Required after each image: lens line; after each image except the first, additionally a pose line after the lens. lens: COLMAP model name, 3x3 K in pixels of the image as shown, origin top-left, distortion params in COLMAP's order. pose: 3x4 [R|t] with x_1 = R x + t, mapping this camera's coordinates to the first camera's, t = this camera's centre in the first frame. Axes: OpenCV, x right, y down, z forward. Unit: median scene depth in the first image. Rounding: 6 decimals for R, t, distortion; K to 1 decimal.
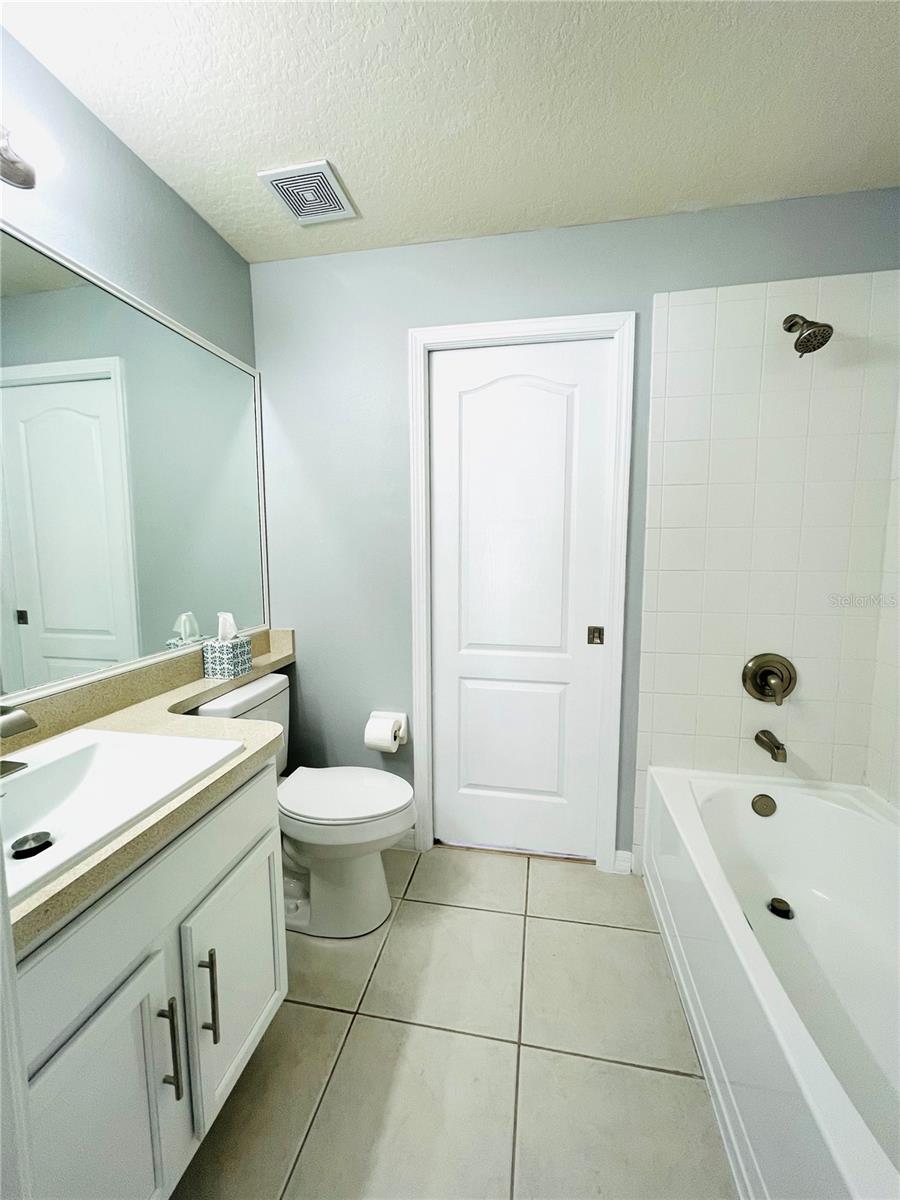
lens RADIAL K [[482.5, 0, 442.9], [0, 482.5, 606.8], [0, 0, 1]] dist [-0.002199, 0.001552]
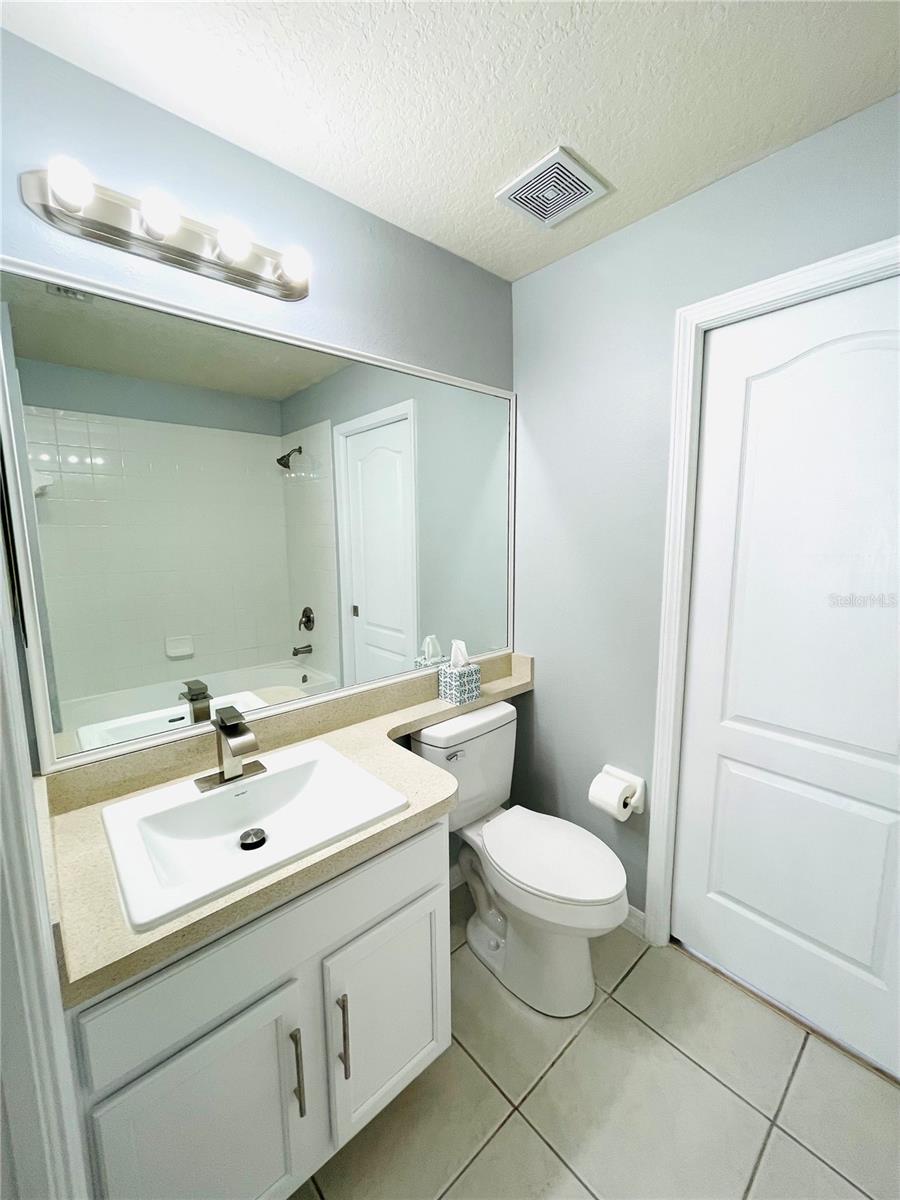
lens RADIAL K [[482.5, 0, 442.7], [0, 482.5, 608.6], [0, 0, 1]] dist [-0.002199, 0.001552]
pose [[0.801037, 0.085853, -0.592427, 0.130915], [-0.064794, 0.996283, 0.056768, -0.112208], [0.595098, -0.007087, 0.803622, 0.142030]]
